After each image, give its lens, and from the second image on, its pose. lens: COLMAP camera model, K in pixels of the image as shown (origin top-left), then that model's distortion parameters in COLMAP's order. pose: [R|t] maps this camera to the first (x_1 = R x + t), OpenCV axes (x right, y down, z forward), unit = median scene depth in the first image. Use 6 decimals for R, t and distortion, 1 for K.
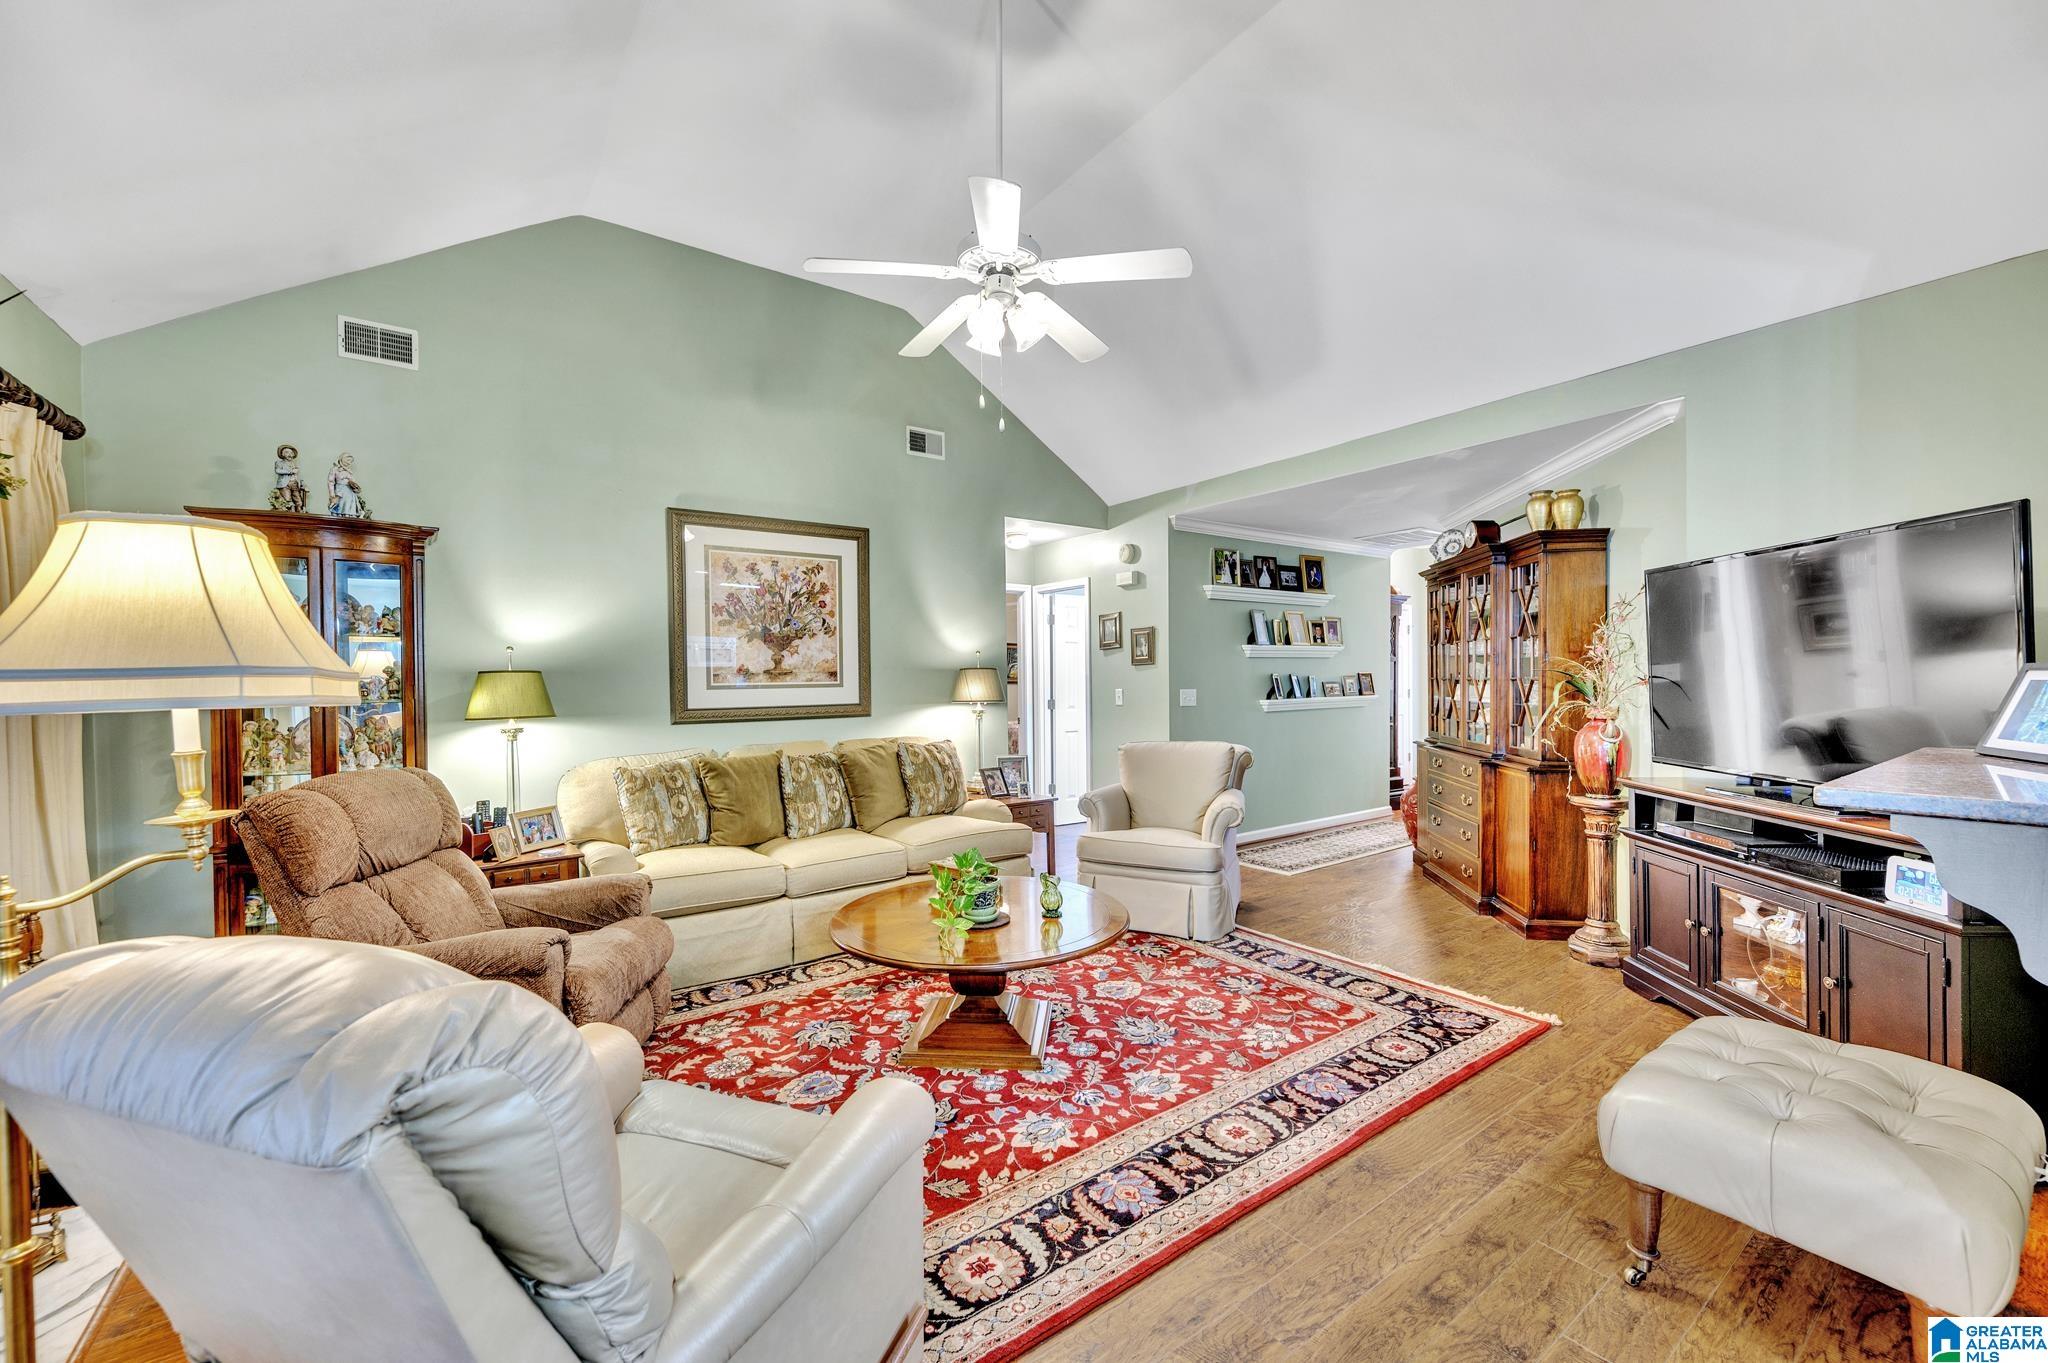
lens RADIAL K [[799.5, 0, 1024.5], [0, 799.5, 688.7], [0, 0, 1]] dist [-0.001554, 0.000218]
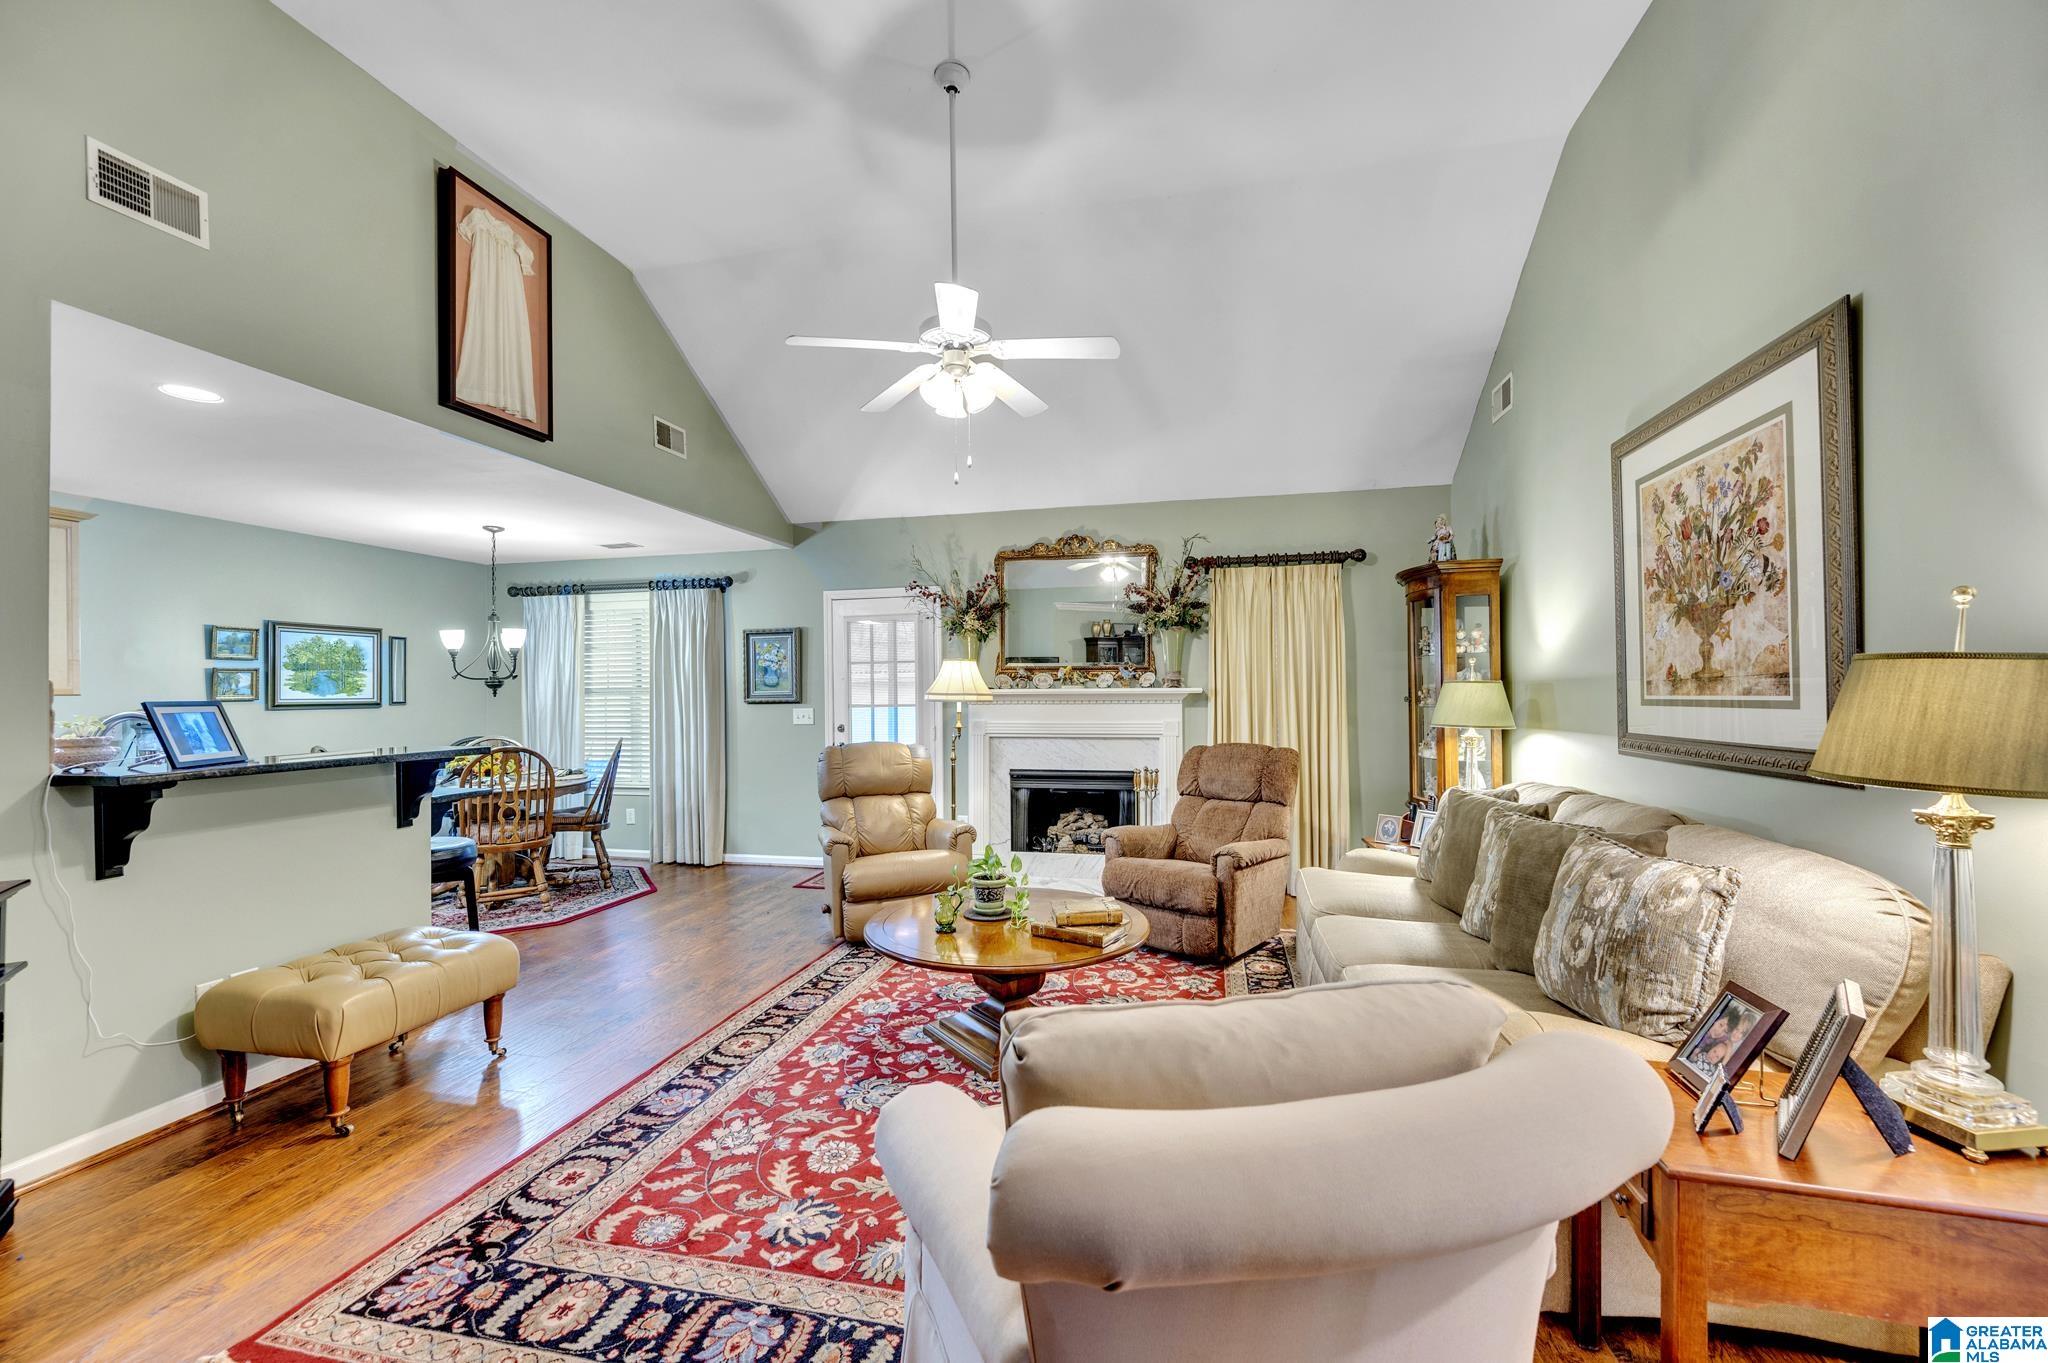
lens RADIAL K [[799.5, 0, 1024.5], [0, 799.5, 688.7], [0, 0, 1]] dist [-0.001554, 0.000218]
pose [[-0.752706, 0.011772, -0.658251, 0.612651], [0.006158, 0.999922, 0.010840, -0.034333], [0.658328, 0.004105, -0.752720, 1.794483]]
